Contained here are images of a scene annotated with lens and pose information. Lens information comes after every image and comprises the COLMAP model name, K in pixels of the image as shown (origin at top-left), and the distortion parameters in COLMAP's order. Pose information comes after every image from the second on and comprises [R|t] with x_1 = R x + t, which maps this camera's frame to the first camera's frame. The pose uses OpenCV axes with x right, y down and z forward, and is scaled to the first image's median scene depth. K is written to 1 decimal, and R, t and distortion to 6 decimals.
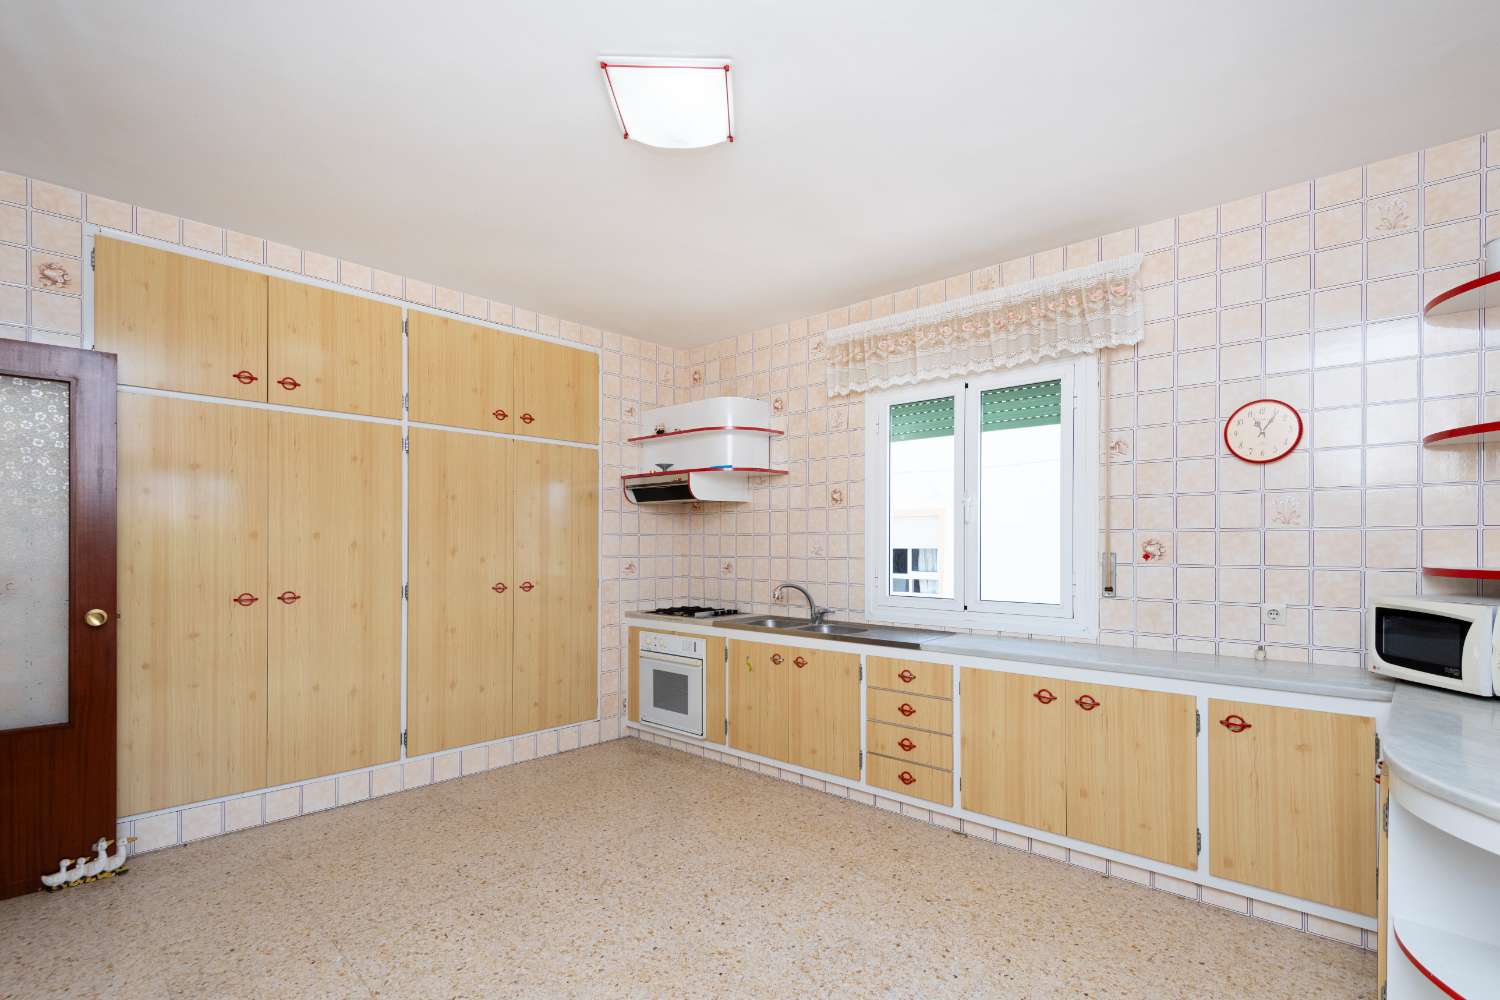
lens RADIAL K [[732.4, 0, 748.2], [0, 732.4, 533.8], [0, 0, 1]] dist [0.002205, 0.000199]
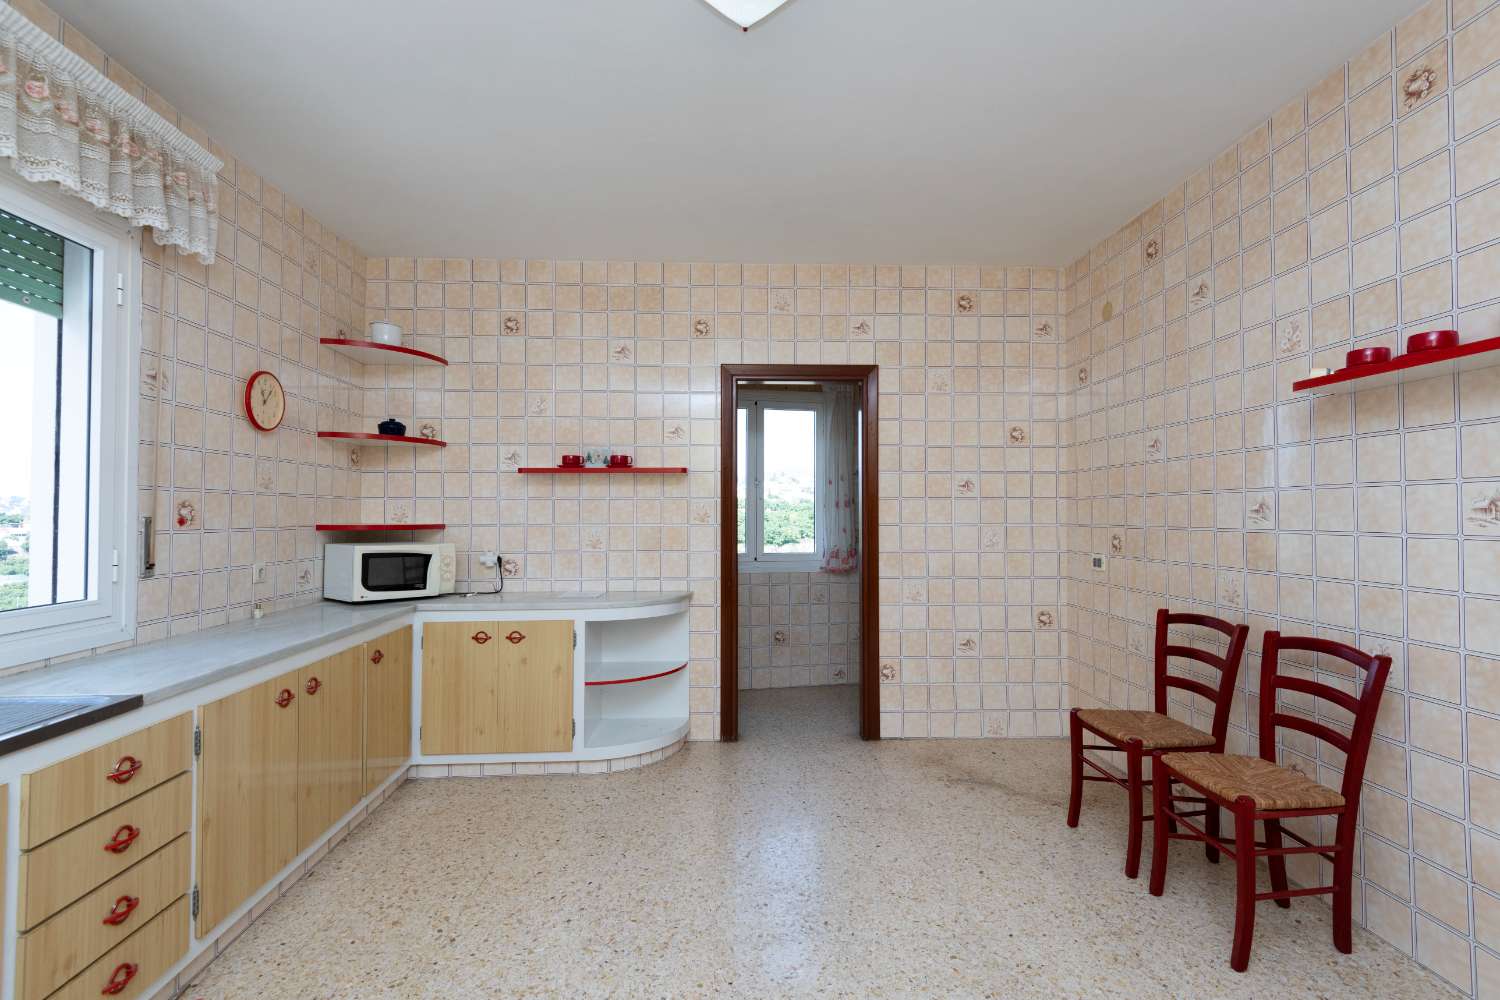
lens RADIAL K [[666.9, 0, 750.0], [0, 666.9, 500.0], [0, 0, 1]] dist [0.028165, -0.016120]
pose [[-0.740124, 0.007564, 0.672428, -0.398862], [-0.019344, 0.999283, -0.032533, 0.017882], [-0.672192, -0.037086, -0.739448, 1.046124]]
